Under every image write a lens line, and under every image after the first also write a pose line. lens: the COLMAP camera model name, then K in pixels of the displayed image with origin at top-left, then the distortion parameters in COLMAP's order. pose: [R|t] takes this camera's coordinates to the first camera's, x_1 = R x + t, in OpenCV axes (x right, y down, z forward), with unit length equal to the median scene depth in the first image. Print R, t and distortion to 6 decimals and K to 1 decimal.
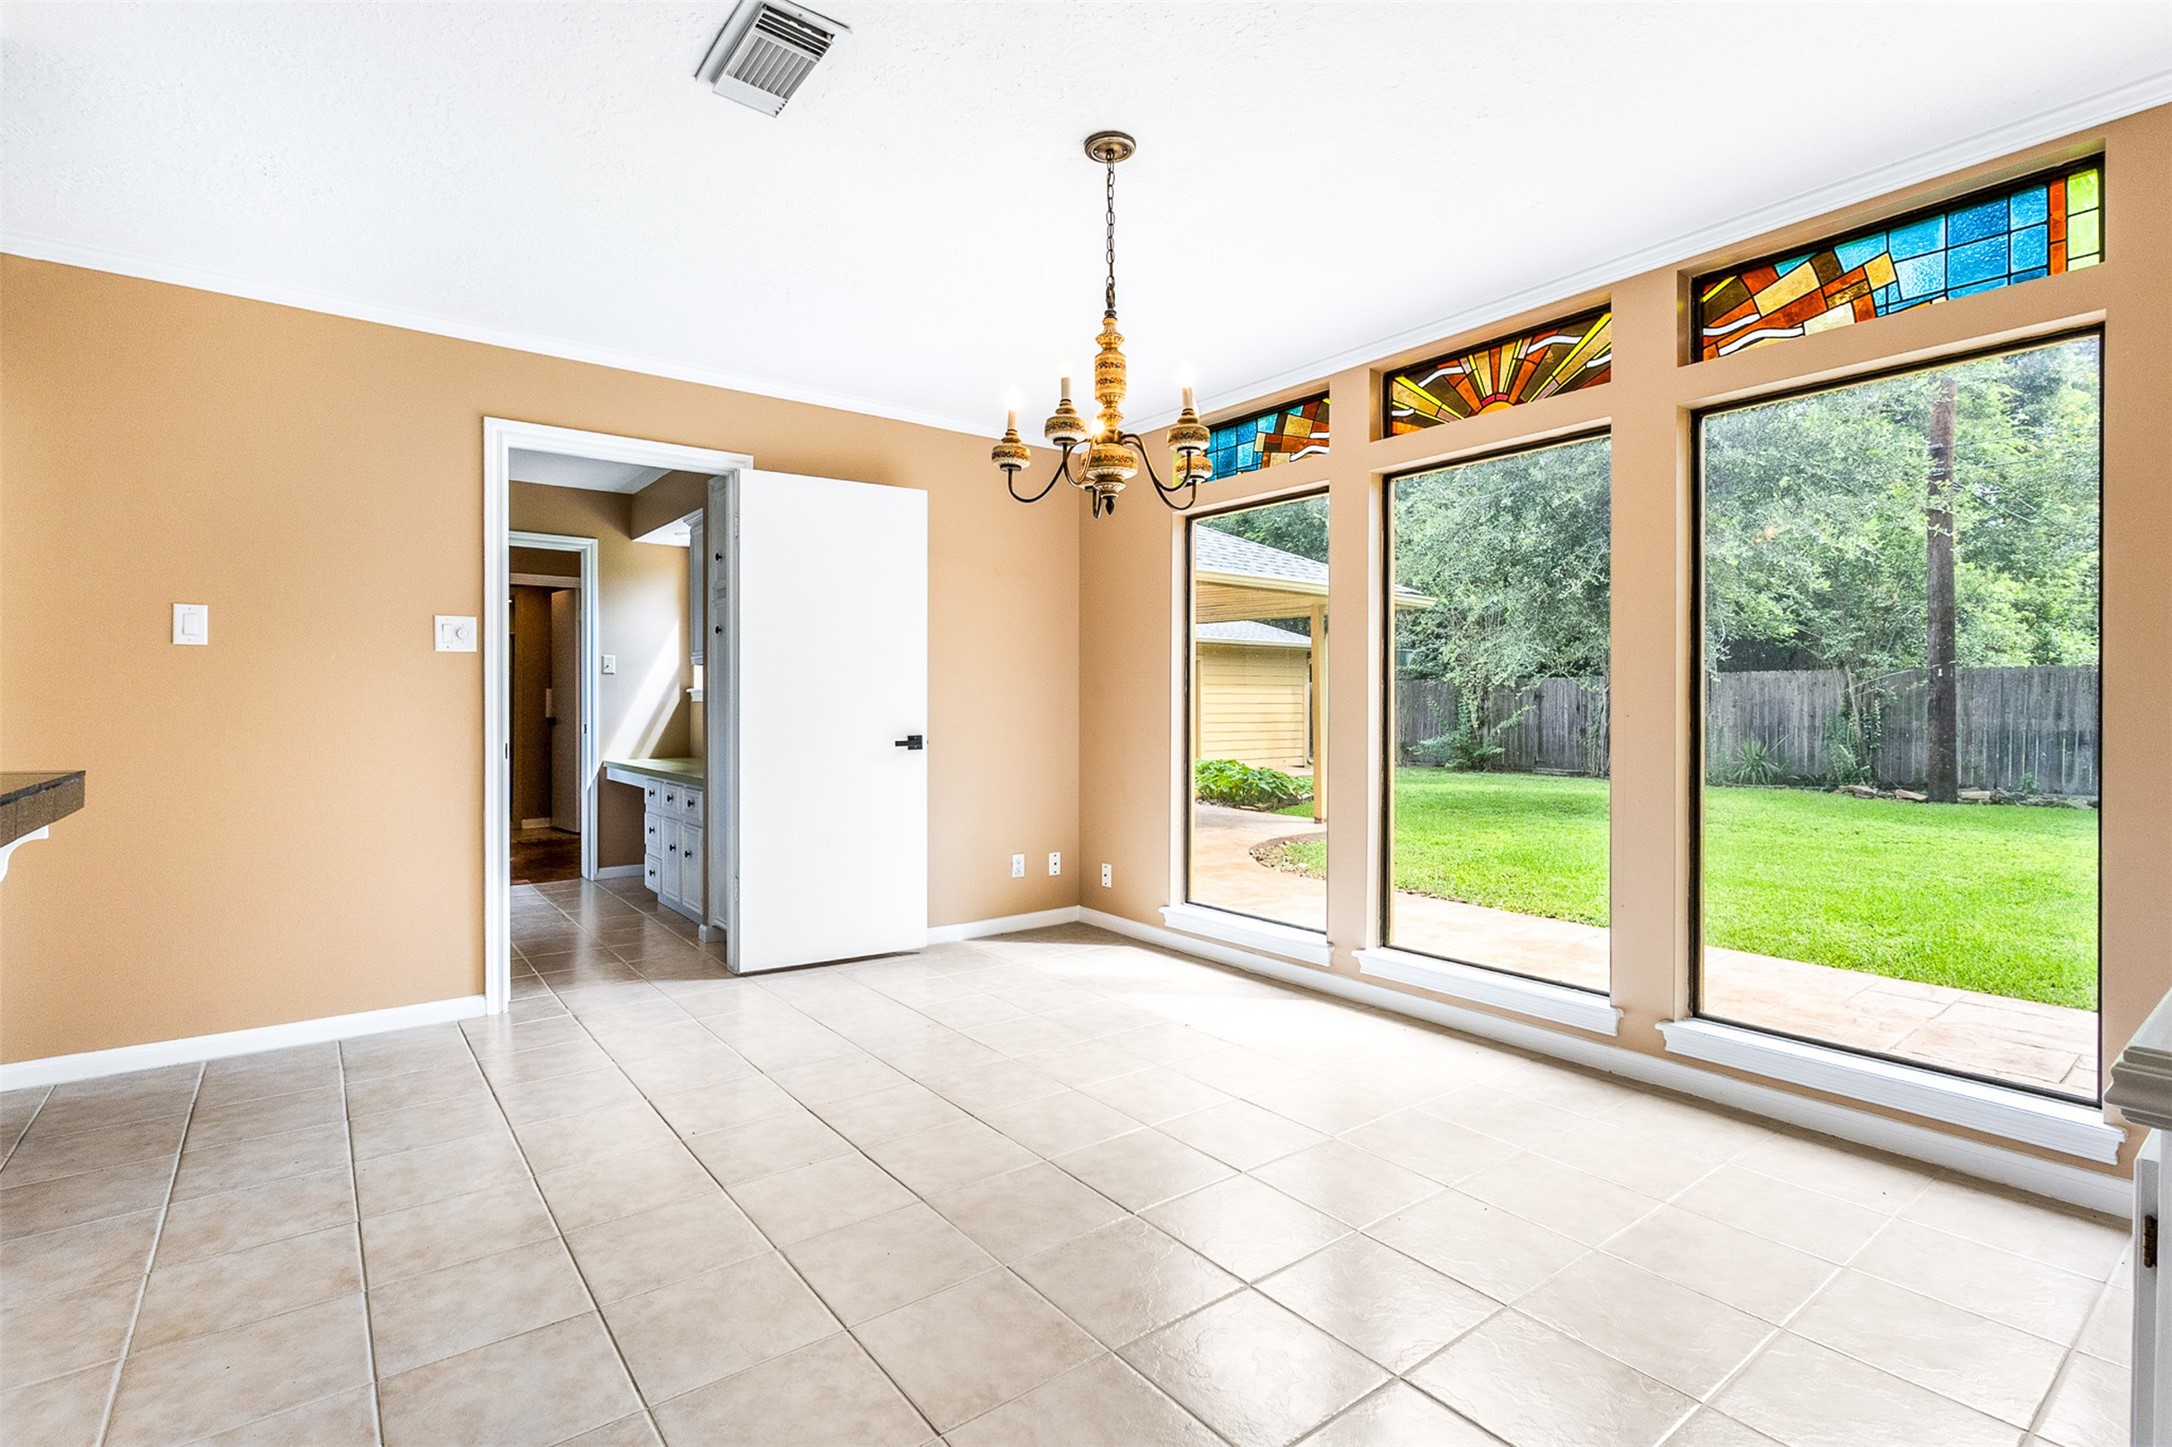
lens RADIAL K [[999.0, 0, 1086.0], [0, 999.0, 697.7], [0, 0, 1]] dist [0.002477, 0.000107]
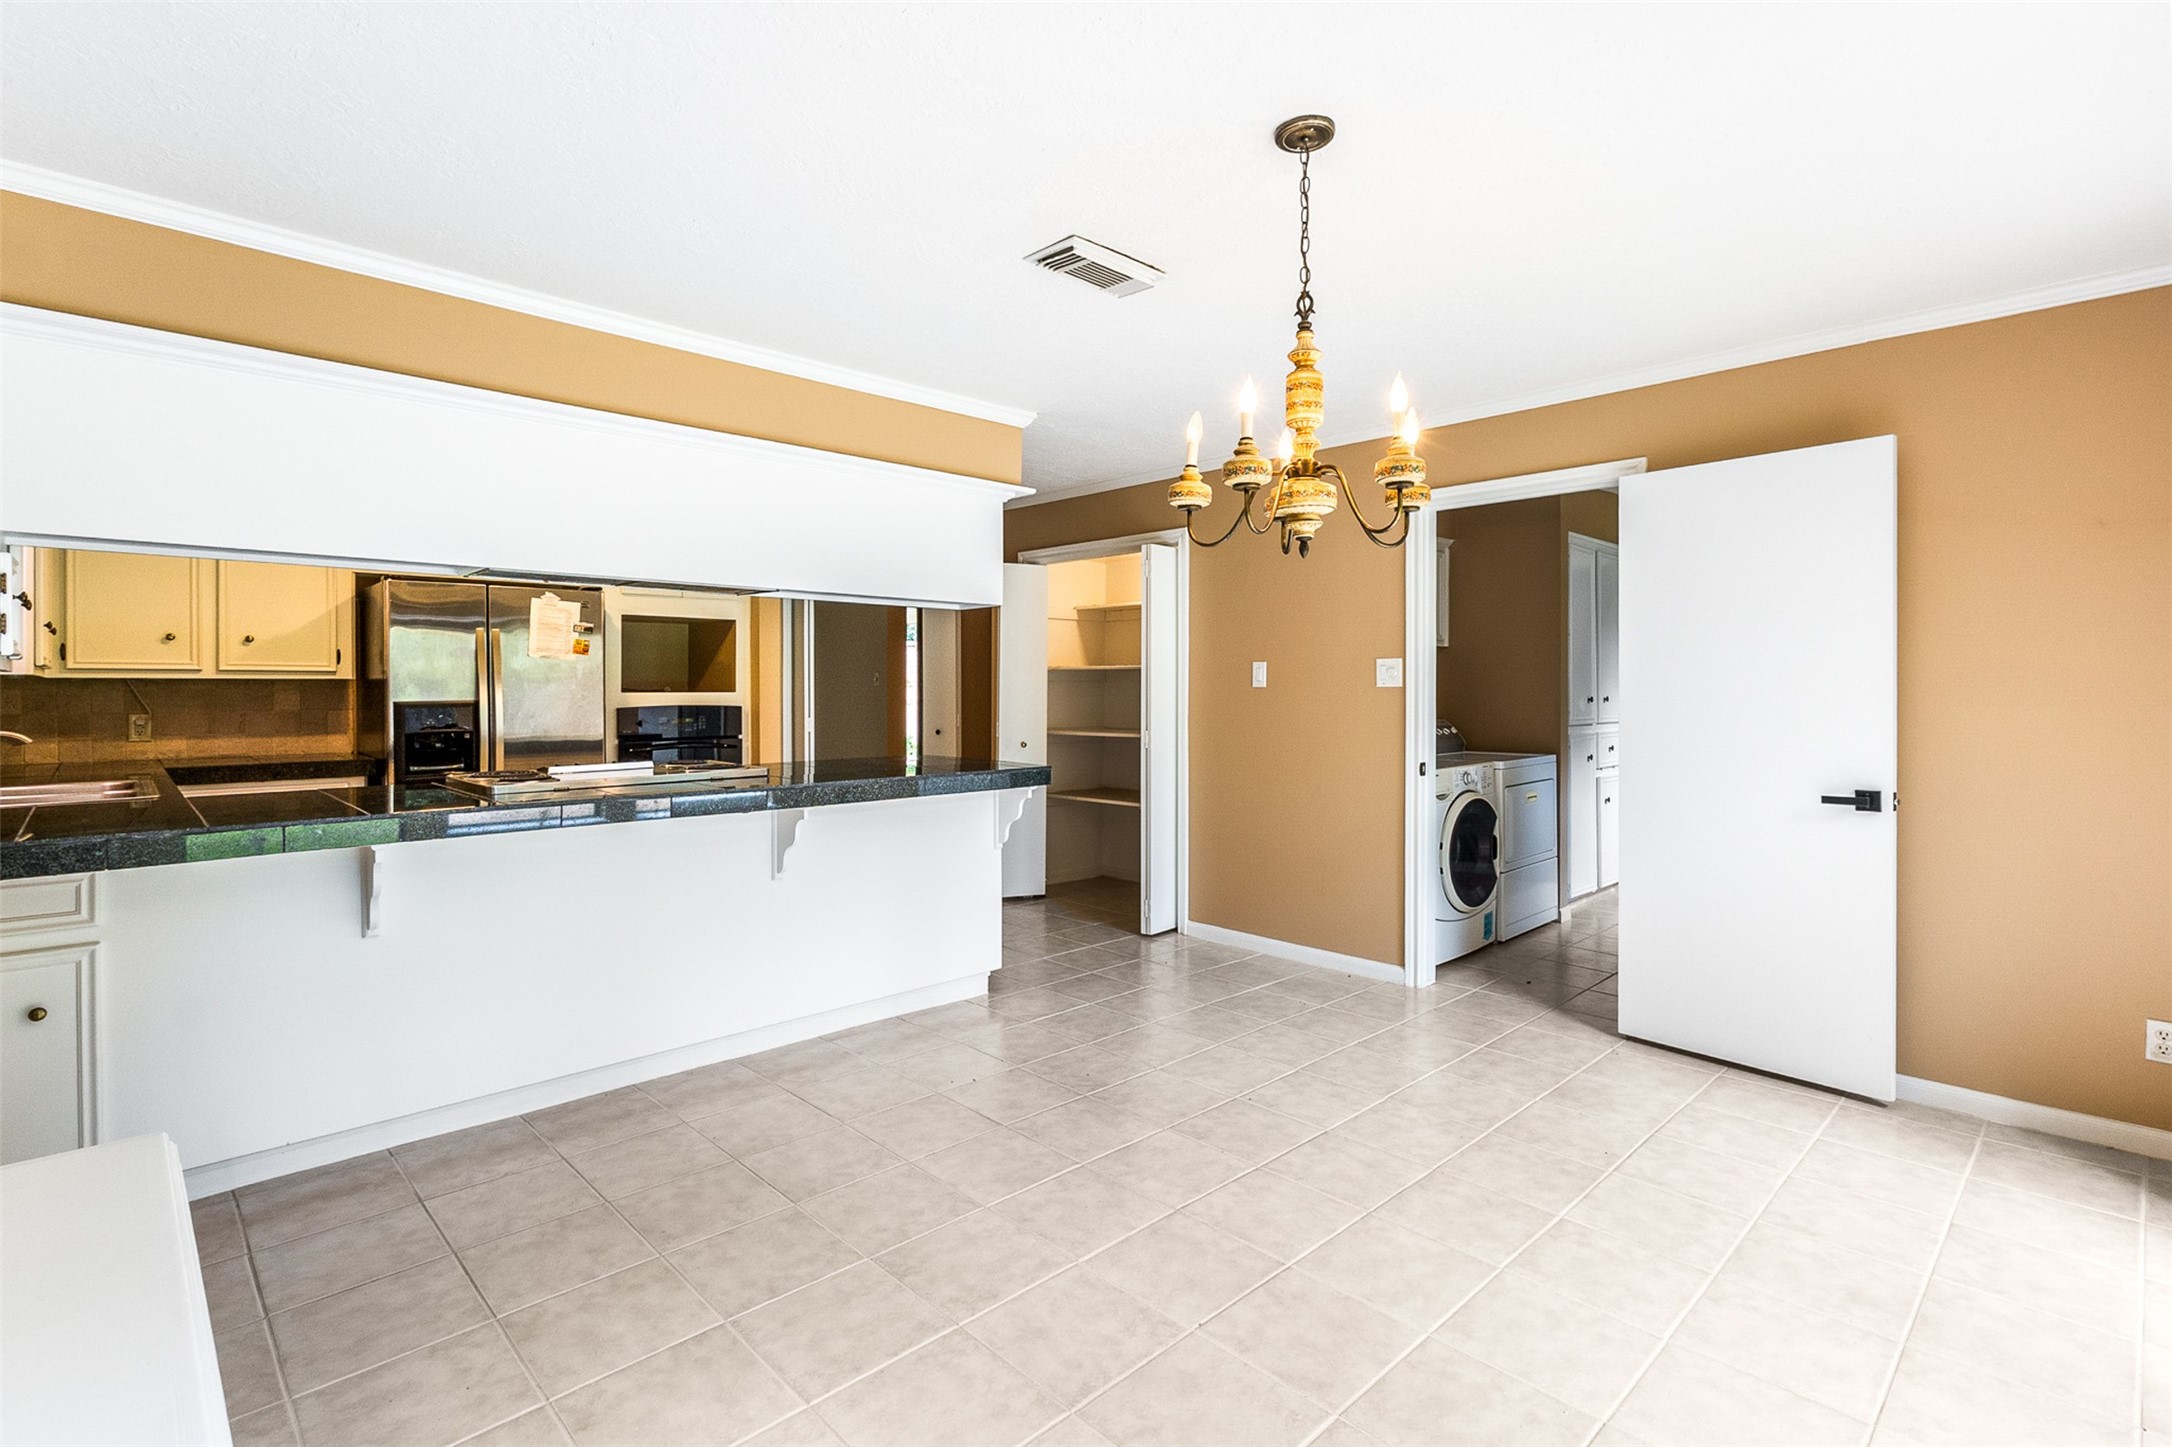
lens RADIAL K [[1026.3, 0, 1111.6], [0, 1026.3, 682.0], [0, 0, 1]] dist [-0.016792, 0.000390]
pose [[0.131941, -0.004858, -0.991246, 0.874542], [0.003265, 0.999985, -0.004467, -0.069474], [0.991252, -0.002647, 0.131955, 0.718967]]
